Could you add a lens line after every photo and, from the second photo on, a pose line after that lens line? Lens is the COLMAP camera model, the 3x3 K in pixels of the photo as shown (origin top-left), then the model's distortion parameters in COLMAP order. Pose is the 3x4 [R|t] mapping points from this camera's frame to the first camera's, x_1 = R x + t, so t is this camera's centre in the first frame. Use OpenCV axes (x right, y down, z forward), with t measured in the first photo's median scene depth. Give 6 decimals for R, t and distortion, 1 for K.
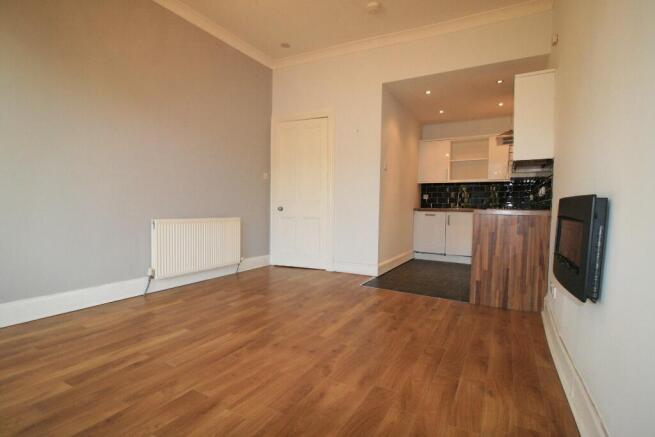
lens RADIAL K [[327.6, 0, 325.5], [0, 327.6, 219.1], [0, 0, 1]] dist [0.012740, 0.000350]
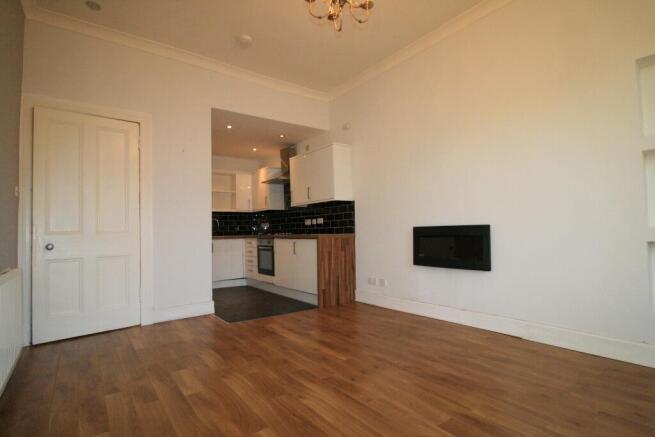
lens RADIAL K [[327.6, 0, 325.5], [0, 327.6, 219.1], [0, 0, 1]] dist [0.012740, 0.000350]
pose [[0.421640, 0.008455, 0.906724, -0.757404], [0.065928, 0.997024, -0.039955, -0.040604], [-0.904363, 0.076625, 0.419828, 0.443719]]
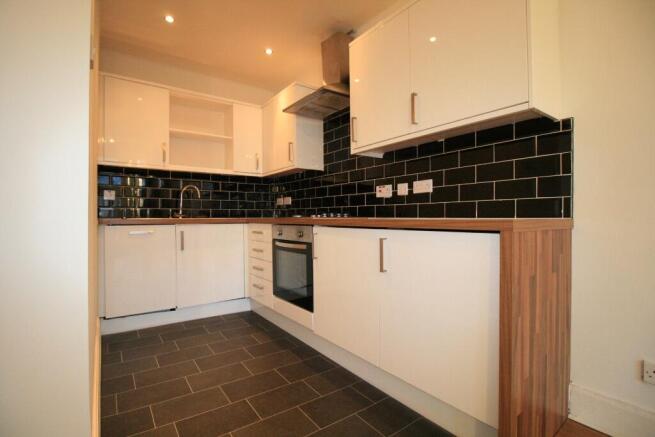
lens RADIAL K [[314.6, 0, 324.5], [0, 314.6, 215.5], [0, 0, 1]] dist [-0.000374, -0.000171]
pose [[0.438741, -0.015400, 0.898481, 0.058357], [0.047149, 0.998870, -0.005903, -0.043427], [-0.897376, 0.044952, 0.438972, 1.079700]]
